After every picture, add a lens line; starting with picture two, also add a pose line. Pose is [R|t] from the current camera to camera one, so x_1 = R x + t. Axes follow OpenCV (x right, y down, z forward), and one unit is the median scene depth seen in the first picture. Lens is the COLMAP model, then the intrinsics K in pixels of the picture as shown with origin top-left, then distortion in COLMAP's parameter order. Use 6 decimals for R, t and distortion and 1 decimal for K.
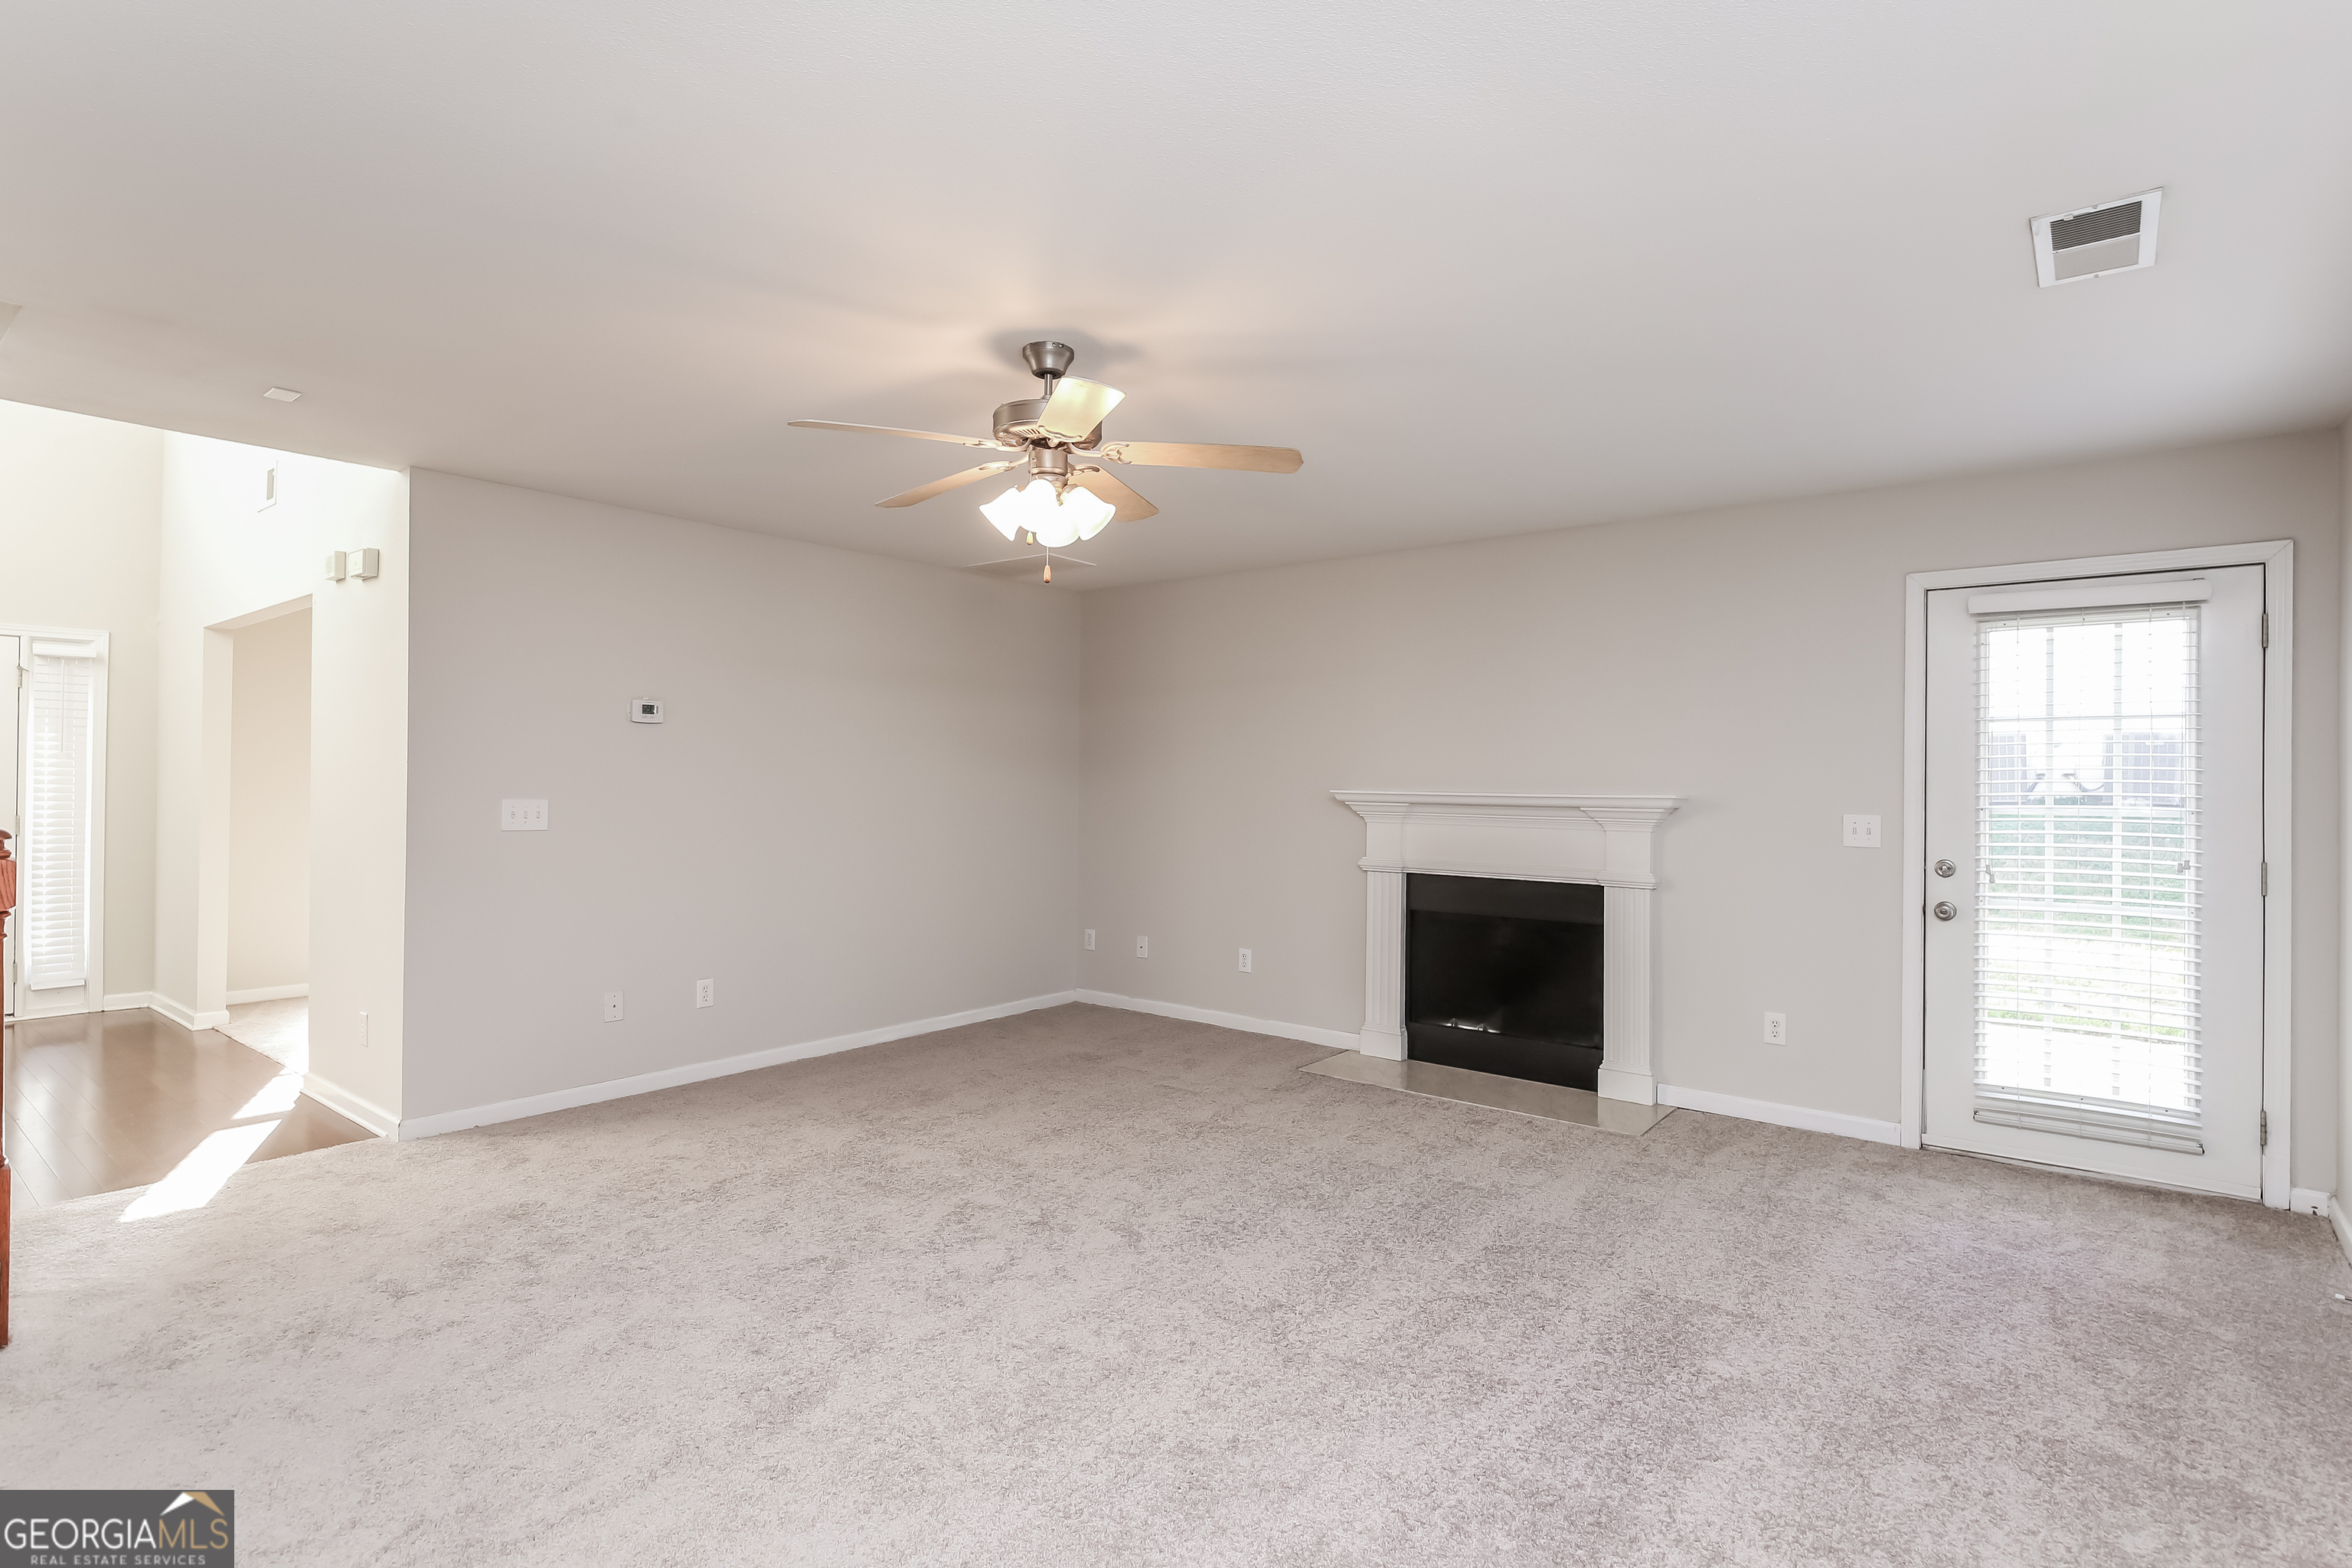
lens RADIAL K [[1163.7, 0, 1176.0], [0, 1163.7, 784.0], [0, 0, 1]] dist [-0.002009, -0.000507]
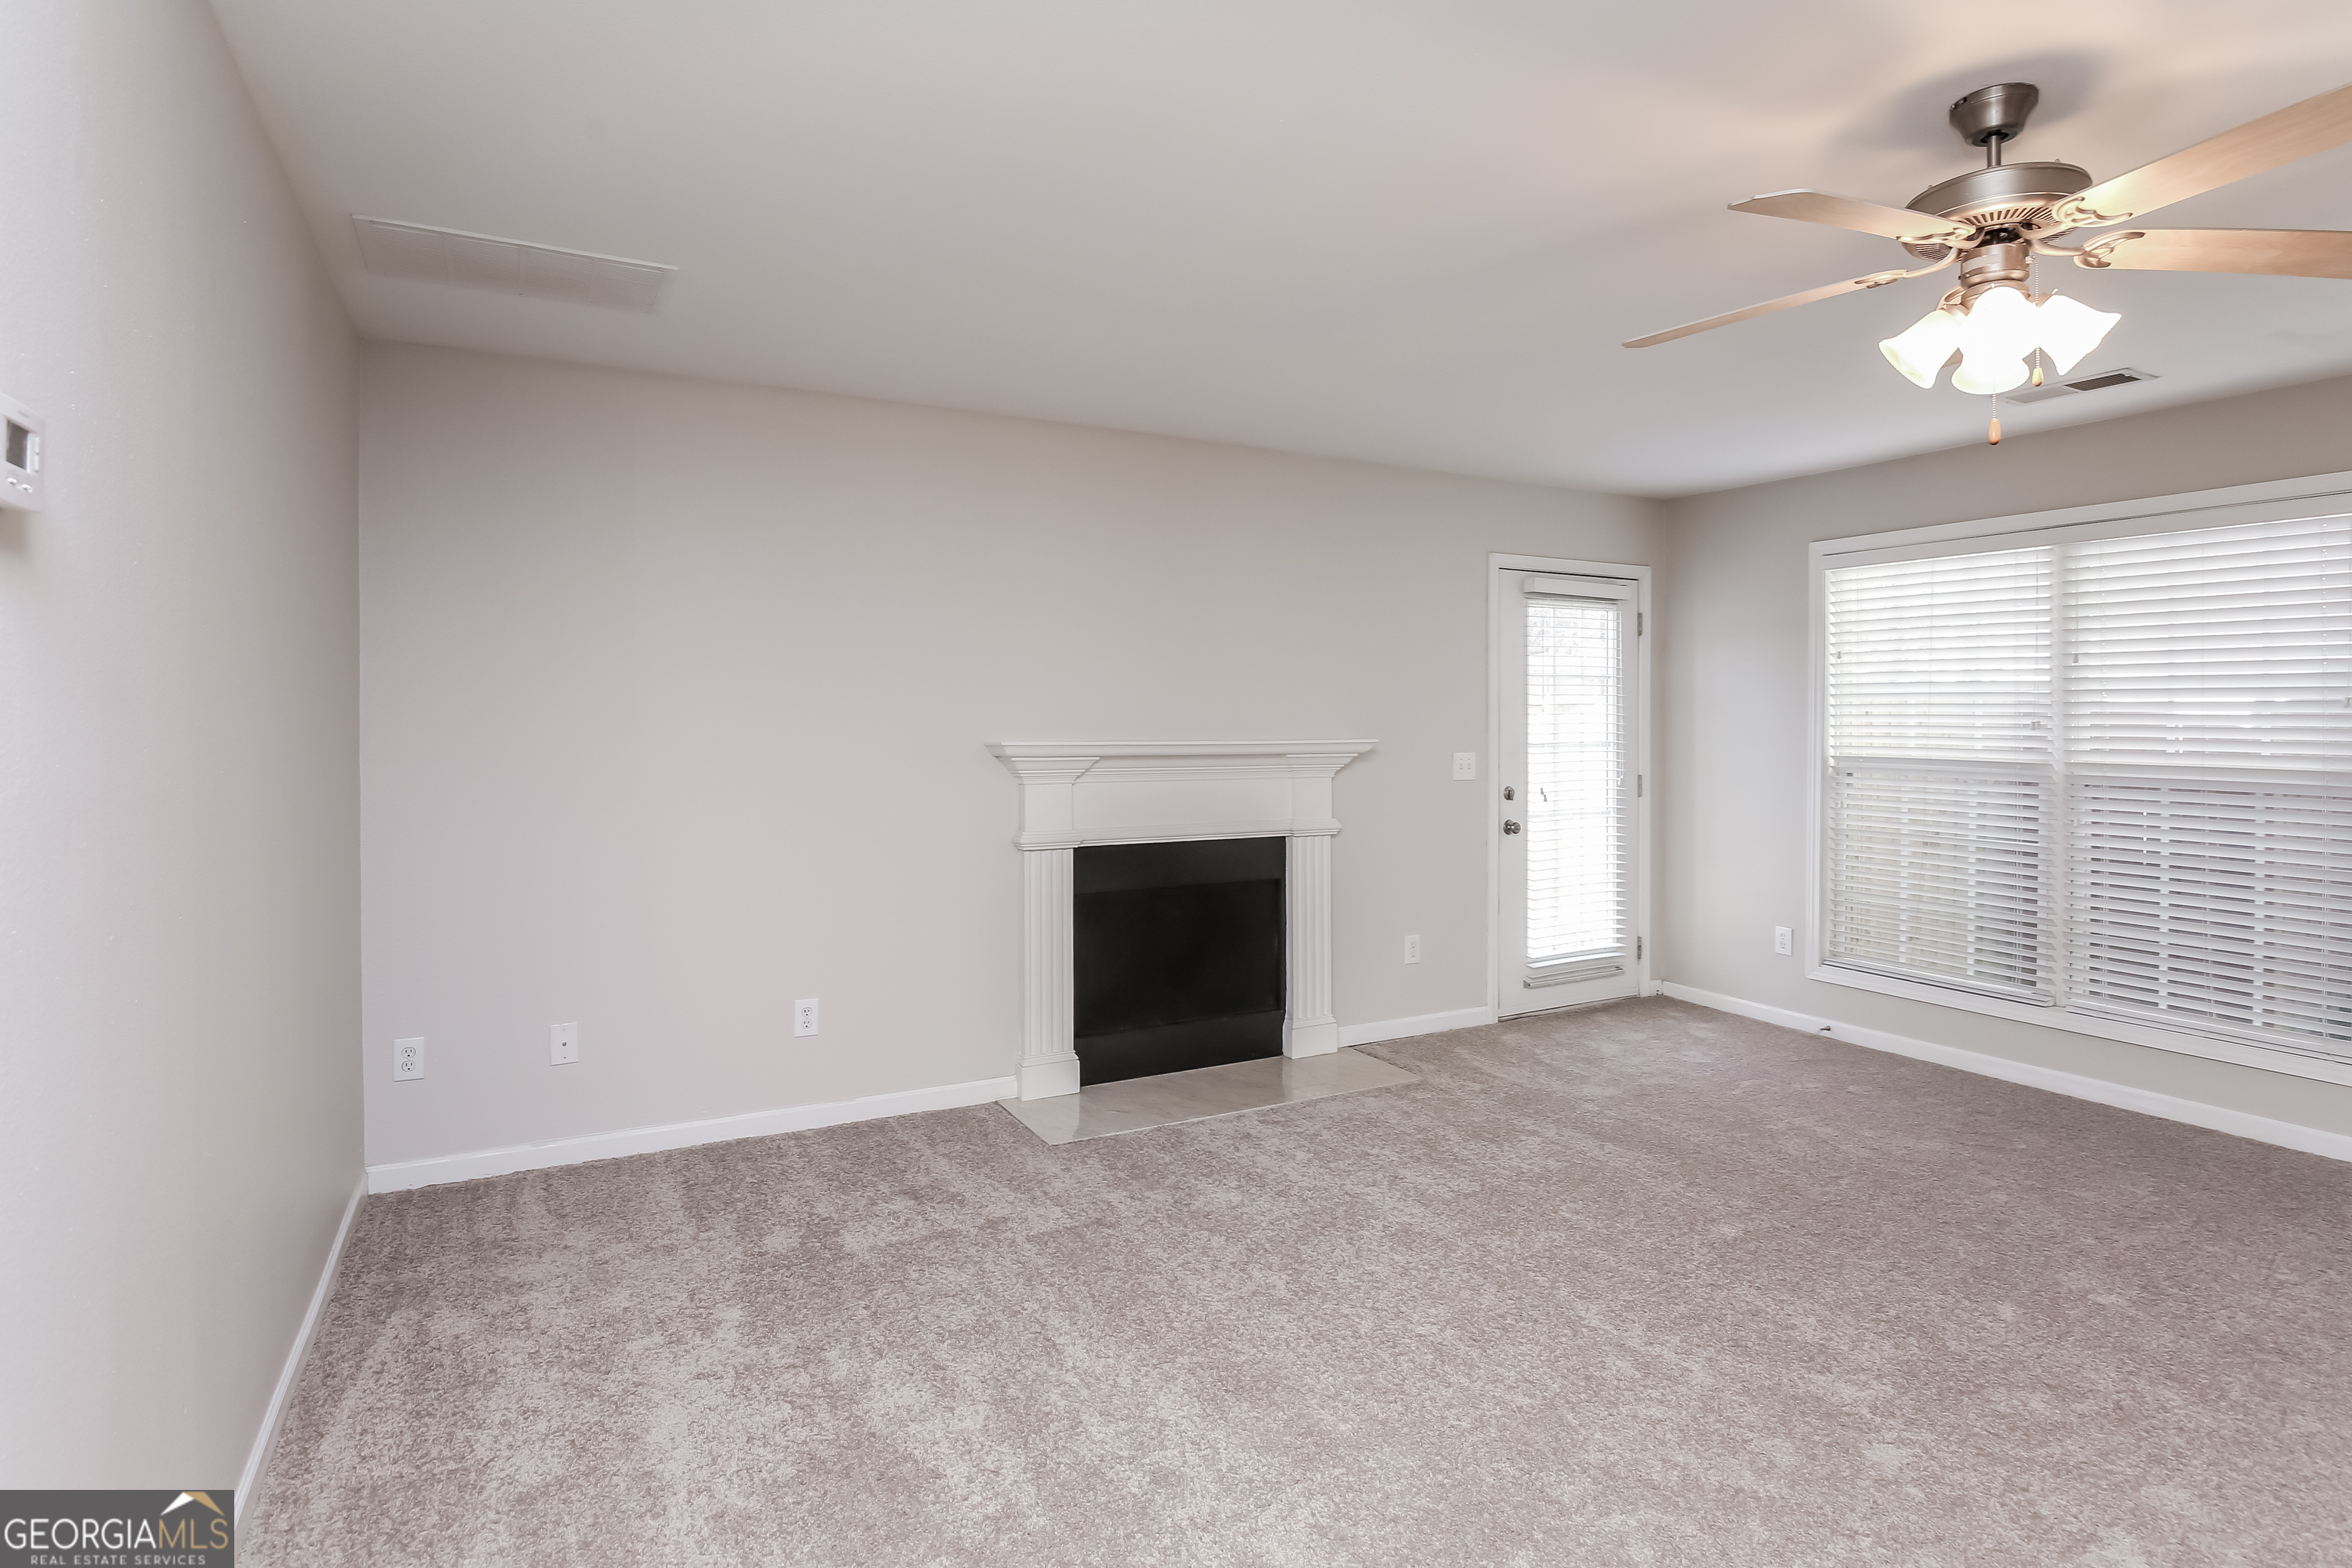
lens RADIAL K [[1183.3, 0, 1167.9], [0, 1183.3, 744.8], [0, 0, 1]] dist [0.001787, -0.000004]
pose [[0.397905, -0.027951, 0.917001, -0.623123], [0.005075, 0.999588, 0.028266, -0.016508], [-0.917413, -0.006593, 0.397883, 0.797839]]
